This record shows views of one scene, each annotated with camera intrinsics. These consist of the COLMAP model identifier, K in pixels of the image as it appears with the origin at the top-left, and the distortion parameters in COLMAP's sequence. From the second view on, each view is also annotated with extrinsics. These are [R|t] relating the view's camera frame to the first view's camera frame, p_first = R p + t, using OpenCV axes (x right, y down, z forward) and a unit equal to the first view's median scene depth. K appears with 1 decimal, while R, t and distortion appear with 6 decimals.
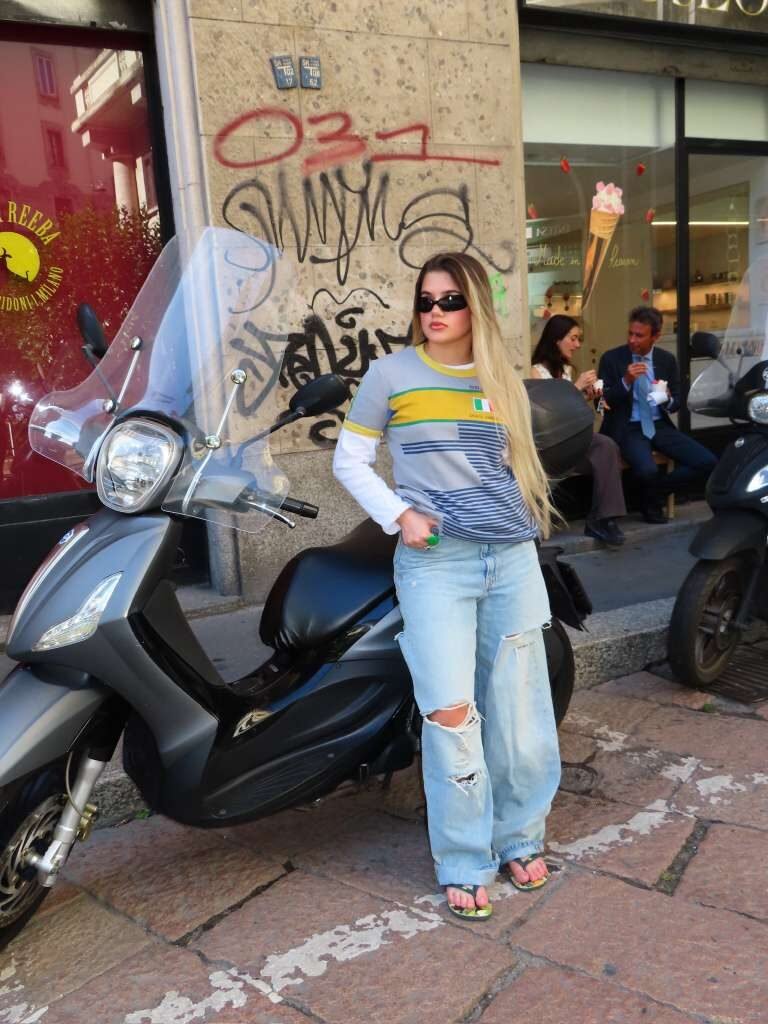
lens RADIAL K [[842.3, 0, 388.8], [0, 842.3, 510.5], [0, 0, 1]] dist [-0.003469, -0.011386]
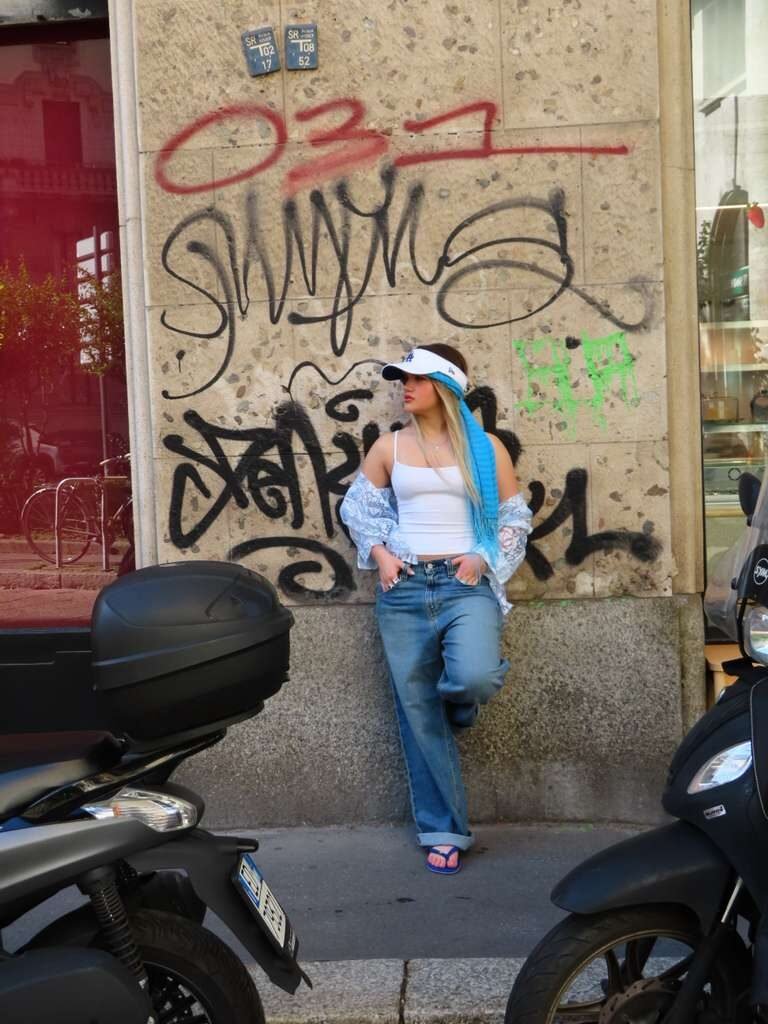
lens RADIAL K [[1377.7, 0, 381.0], [0, 1377.7, 507.9], [0, 0, 1]] dist [-0.028564, 0.000000]
pose [[0.872024, 0.062398, -0.485469, 0.497520], [-0.104239, 0.992763, -0.059637, -0.093207], [0.478234, 0.102610, 0.872217, 0.107105]]
